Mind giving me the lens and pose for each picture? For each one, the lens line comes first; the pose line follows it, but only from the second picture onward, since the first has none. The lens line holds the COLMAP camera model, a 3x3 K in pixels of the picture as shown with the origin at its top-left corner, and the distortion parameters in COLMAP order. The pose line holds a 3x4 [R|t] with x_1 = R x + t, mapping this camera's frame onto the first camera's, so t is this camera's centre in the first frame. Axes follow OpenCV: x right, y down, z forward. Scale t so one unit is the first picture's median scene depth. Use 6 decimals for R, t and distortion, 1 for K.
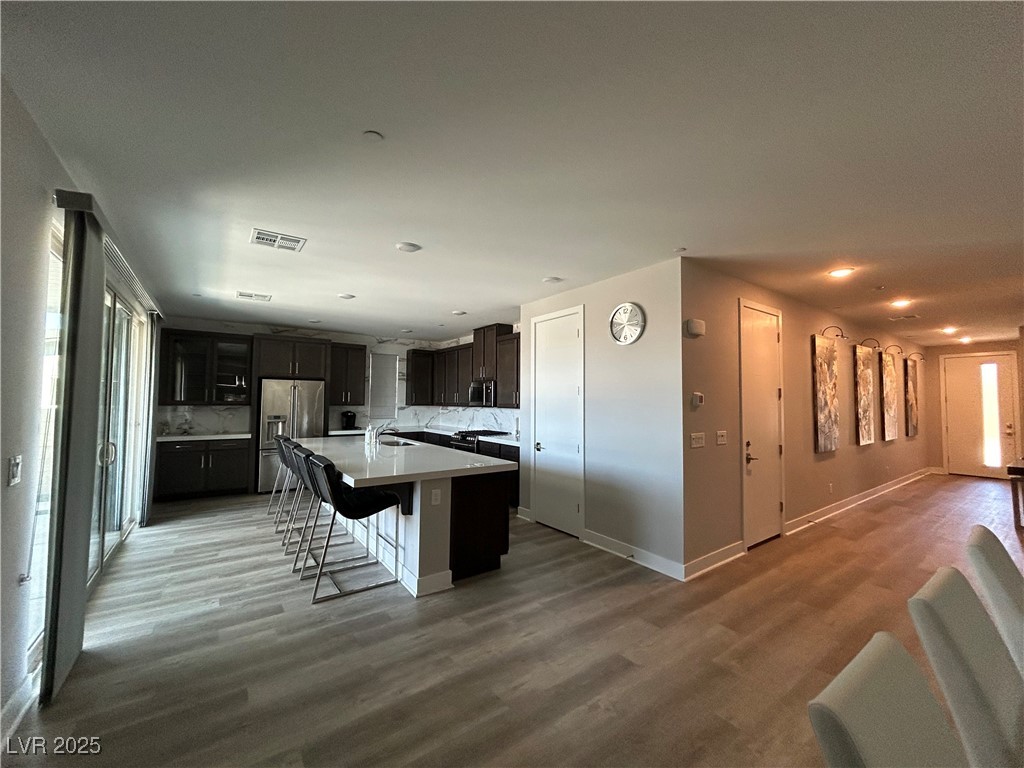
lens RADIAL K [[412.4, 0, 512.0], [0, 412.4, 384.0], [0, 0, 1]] dist [-0.002694, -0.000738]
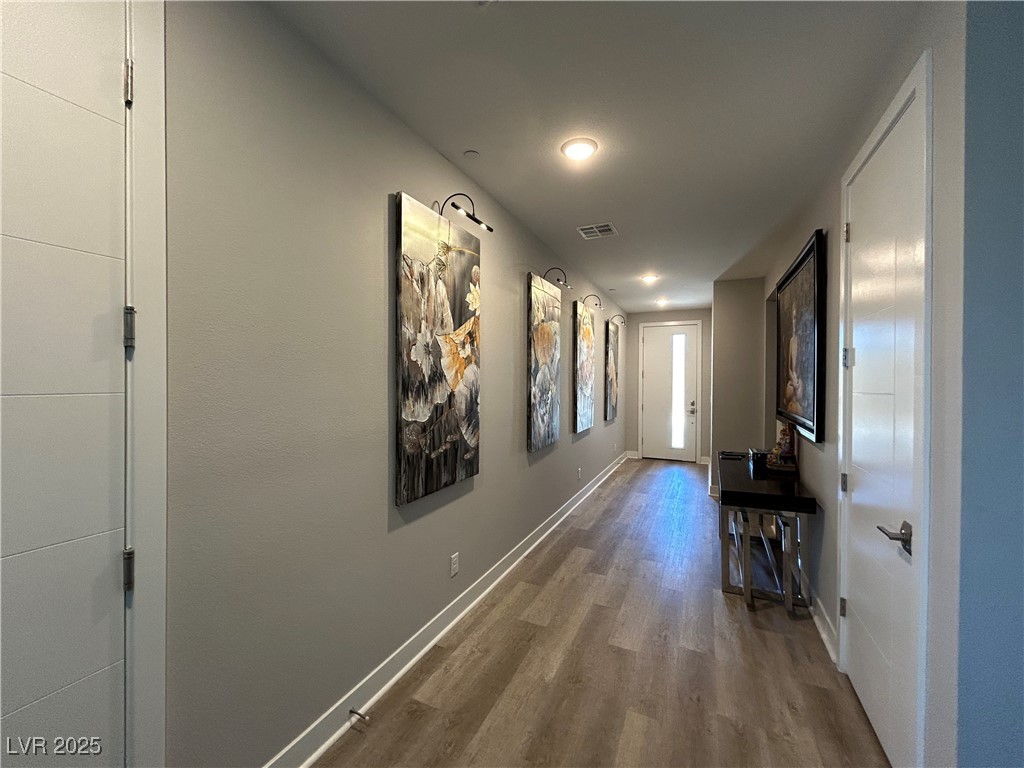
lens RADIAL K [[412.4, 0, 512.0], [0, 412.4, 384.0], [0, 0, 1]] dist [-0.002694, -0.000738]
pose [[0.873010, -0.008416, 0.487630, 0.434720], [-0.017880, 0.998627, 0.049246, 0.023068], [-0.487374, -0.051711, 0.871661, 0.417287]]
